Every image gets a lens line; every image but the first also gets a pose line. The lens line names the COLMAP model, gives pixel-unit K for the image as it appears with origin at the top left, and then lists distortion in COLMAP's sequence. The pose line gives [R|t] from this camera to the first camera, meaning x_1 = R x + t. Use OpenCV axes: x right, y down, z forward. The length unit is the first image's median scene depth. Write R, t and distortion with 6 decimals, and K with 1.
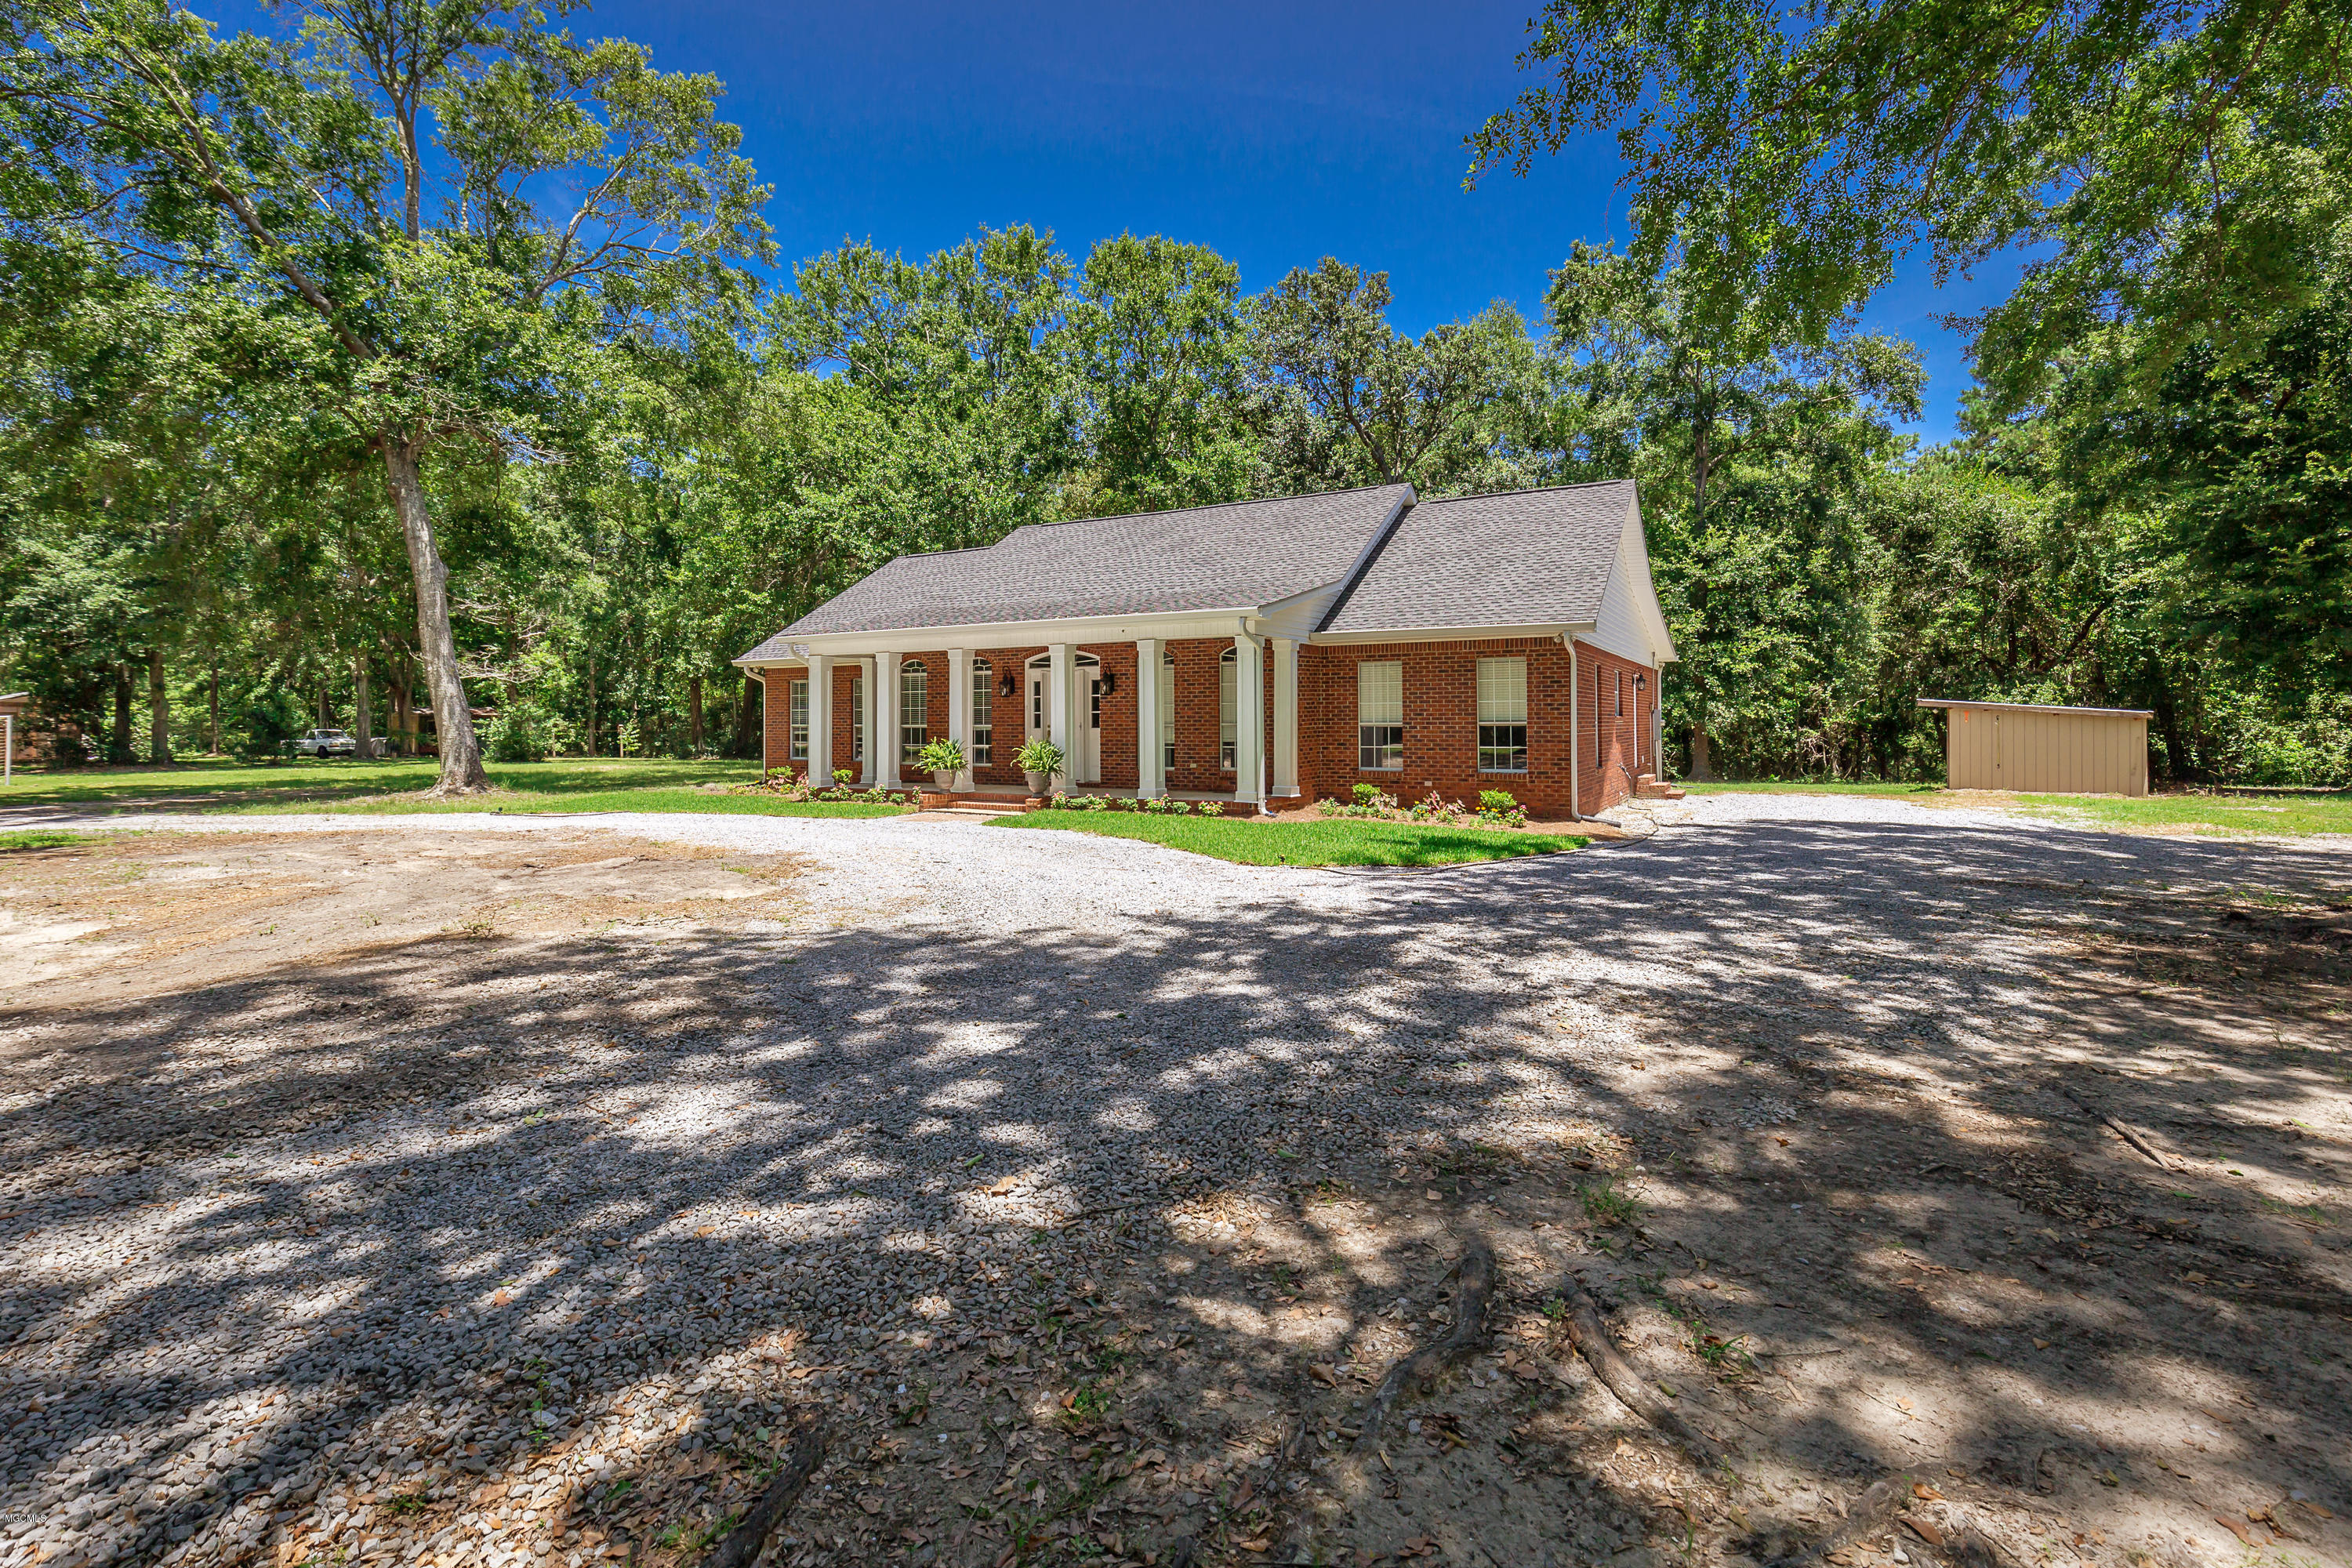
lens RADIAL K [[1070.4, 0, 1159.5], [0, 1070.4, 687.7], [0, 0, 1]] dist [-0.000551, -0.001169]
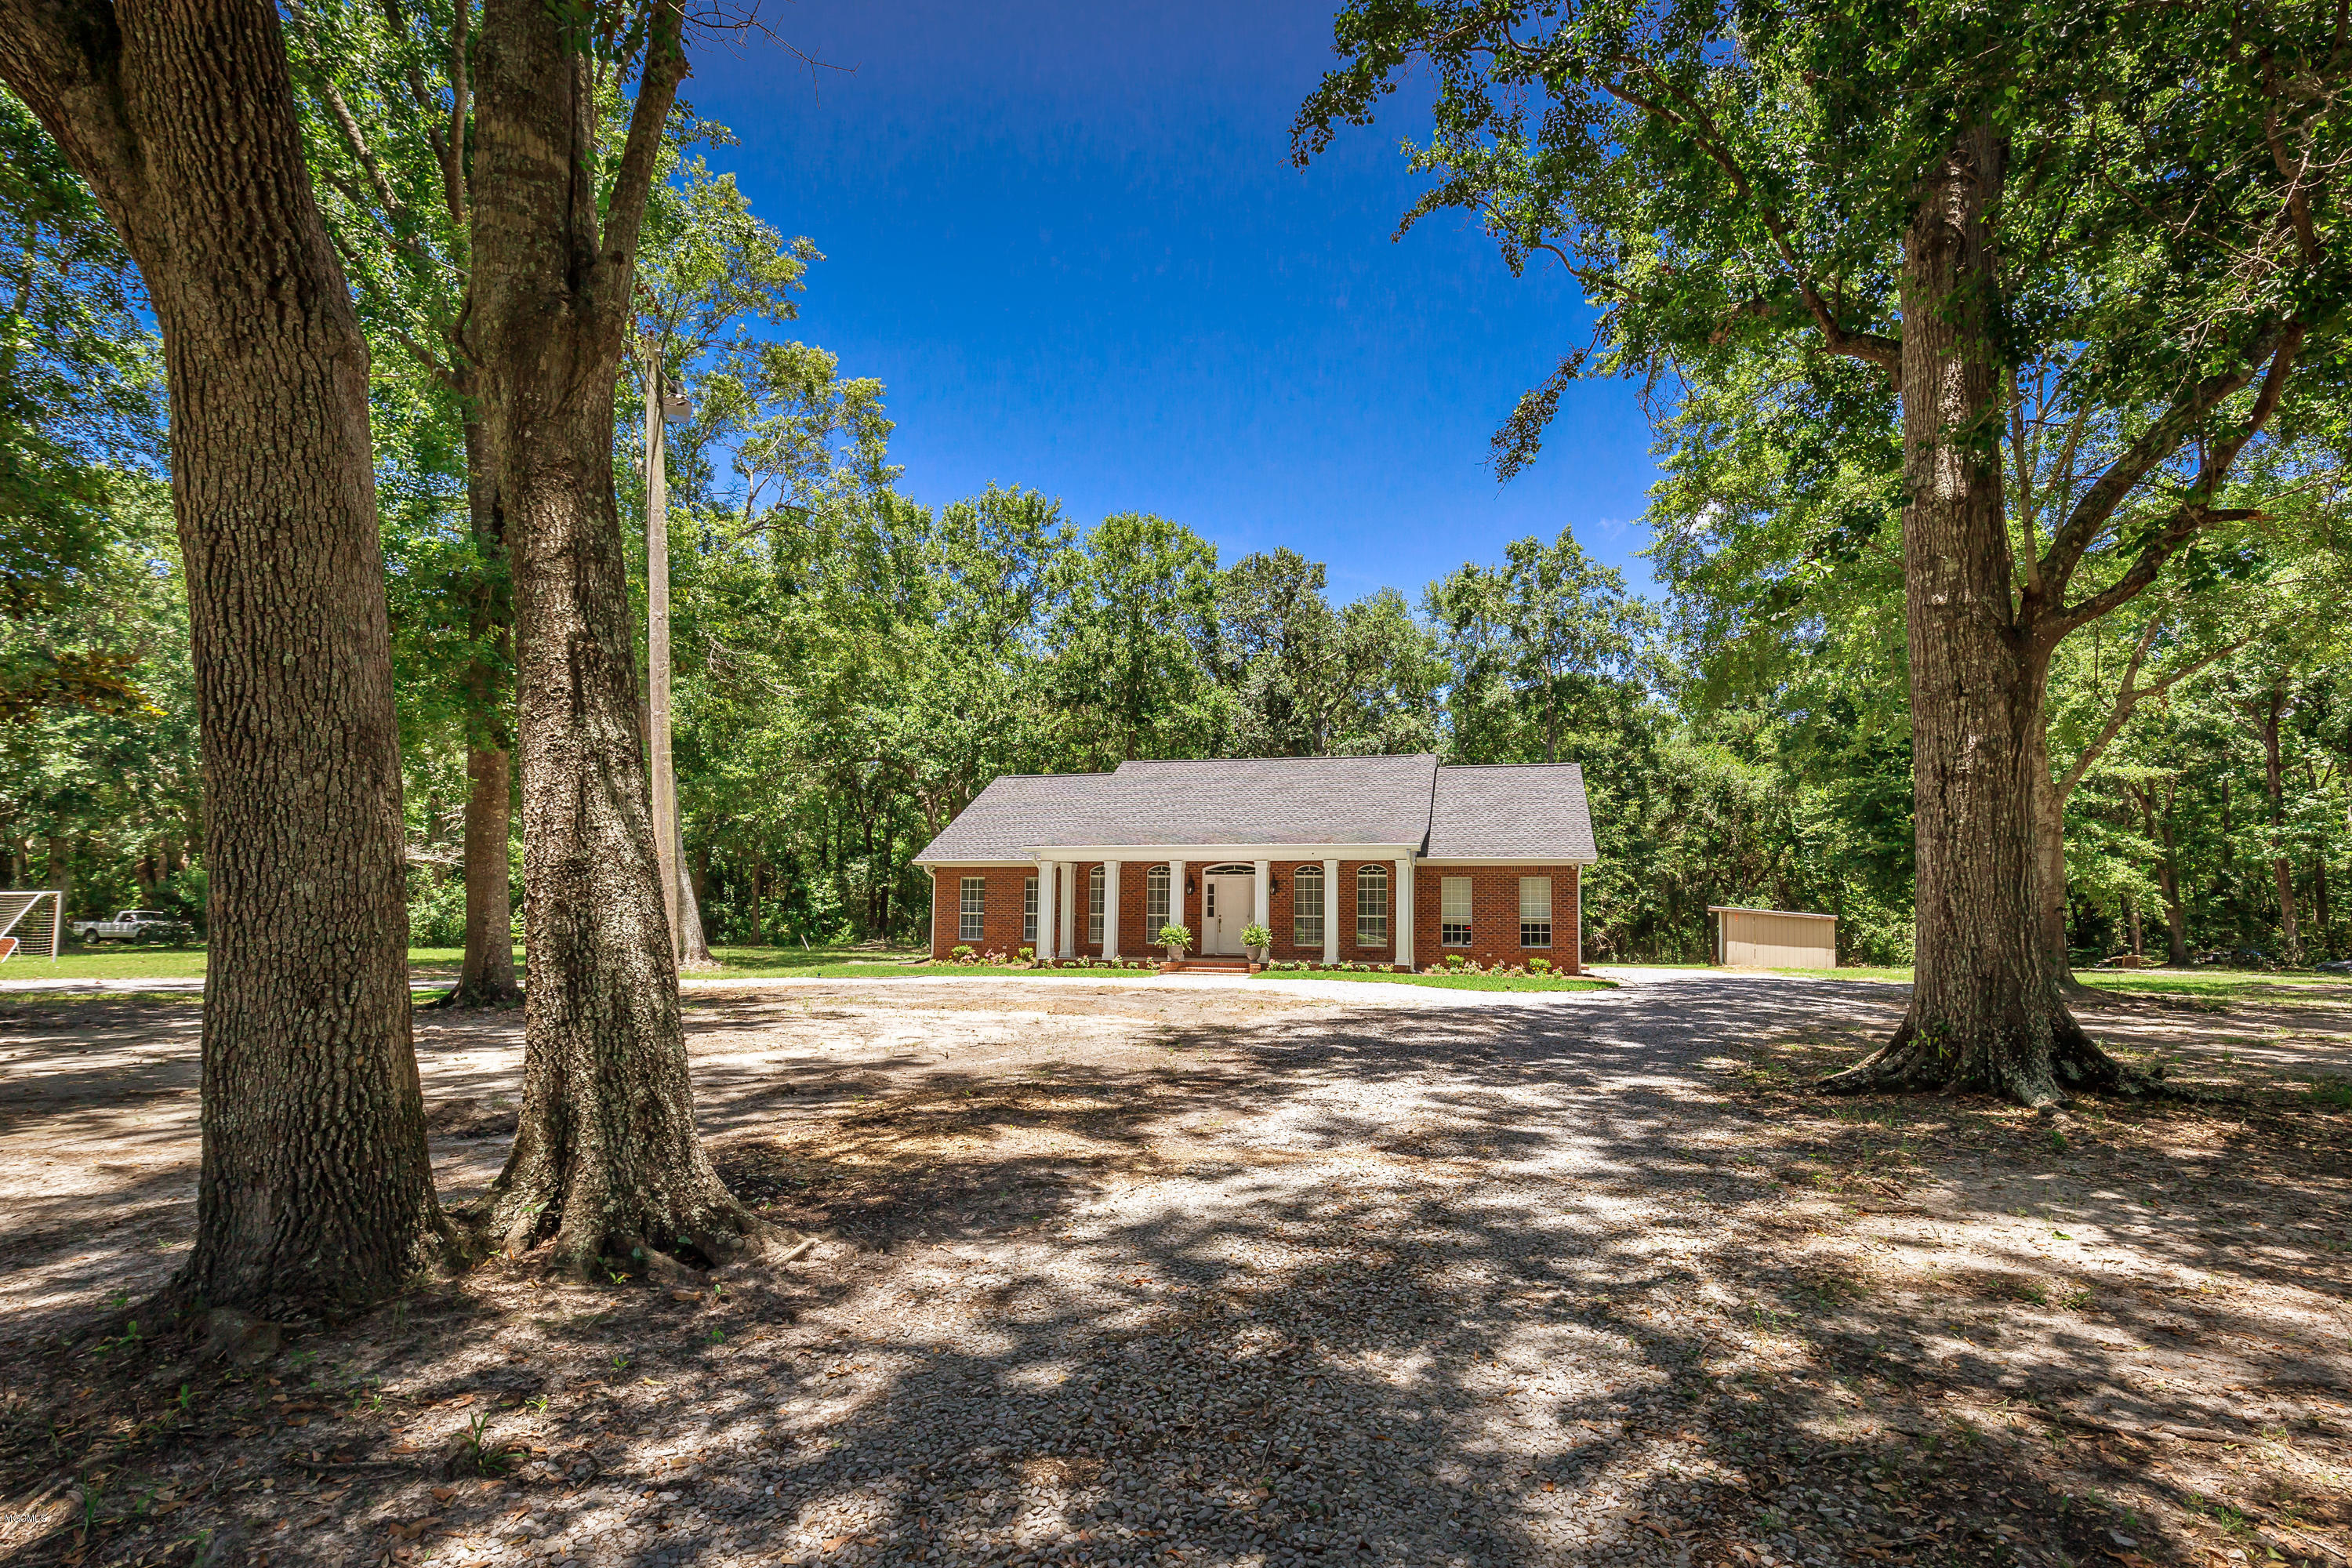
lens RADIAL K [[1070.4, 0, 1234.4], [0, 1070.4, 852.1], [0, 0, 1]] dist [-0.000551, -0.001169]
pose [[0.958754, 0.029115, 0.282742, -0.314774], [-0.020962, 0.999274, -0.031817, -0.002505], [-0.283463, 0.024578, 0.958668, -0.233109]]
